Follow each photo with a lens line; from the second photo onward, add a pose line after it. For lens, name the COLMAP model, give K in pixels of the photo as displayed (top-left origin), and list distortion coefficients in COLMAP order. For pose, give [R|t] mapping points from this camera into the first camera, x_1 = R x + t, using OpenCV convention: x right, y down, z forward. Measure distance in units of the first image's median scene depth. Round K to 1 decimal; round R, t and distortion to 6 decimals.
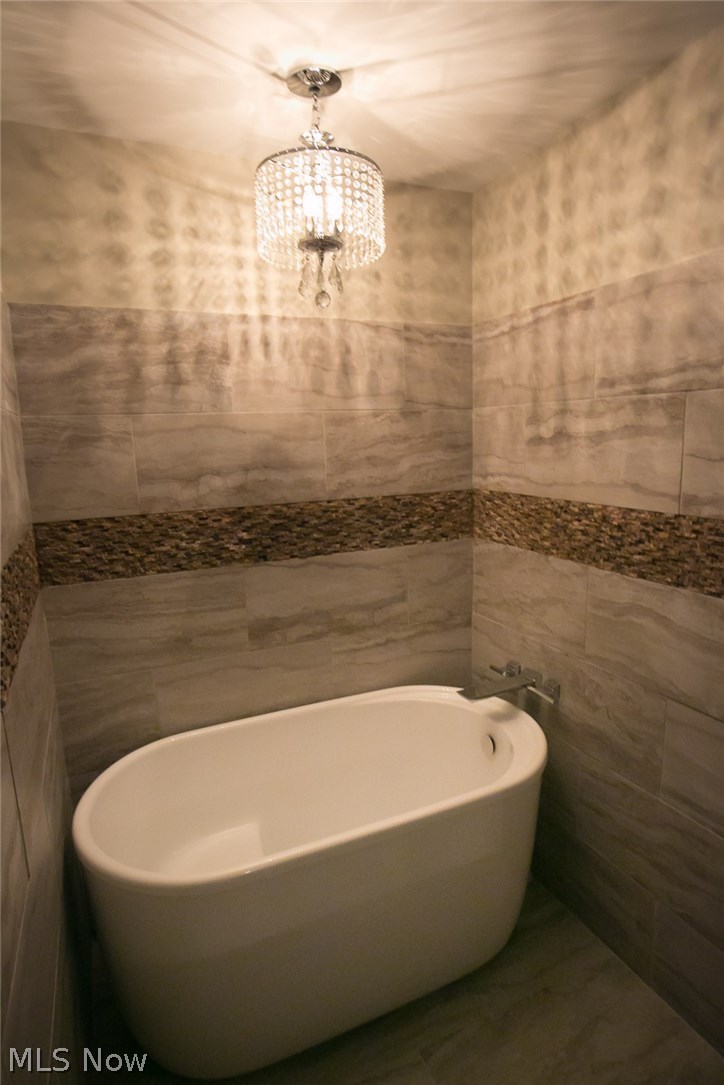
lens RADIAL K [[609.0, 0, 362.8], [0, 609.0, 540.9], [0, 0, 1]] dist [-0.018939, 0.009467]
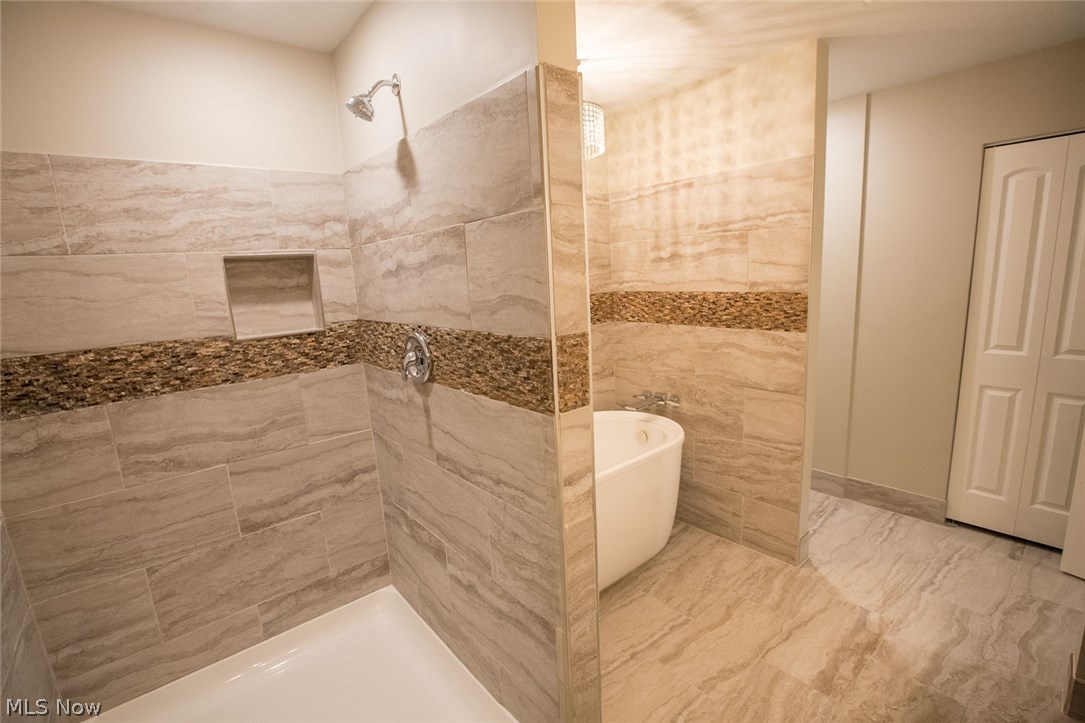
lens RADIAL K [[496.4, 0, 542.1], [0, 496.4, 362.9], [0, 0, 1]] dist [-0.036054, -0.000203]
pose [[0.960208, -0.078105, 0.268141, -0.483957], [0.077105, 0.996921, 0.014274, 0.094386], [-0.268430, 0.006969, 0.963274, -0.317856]]
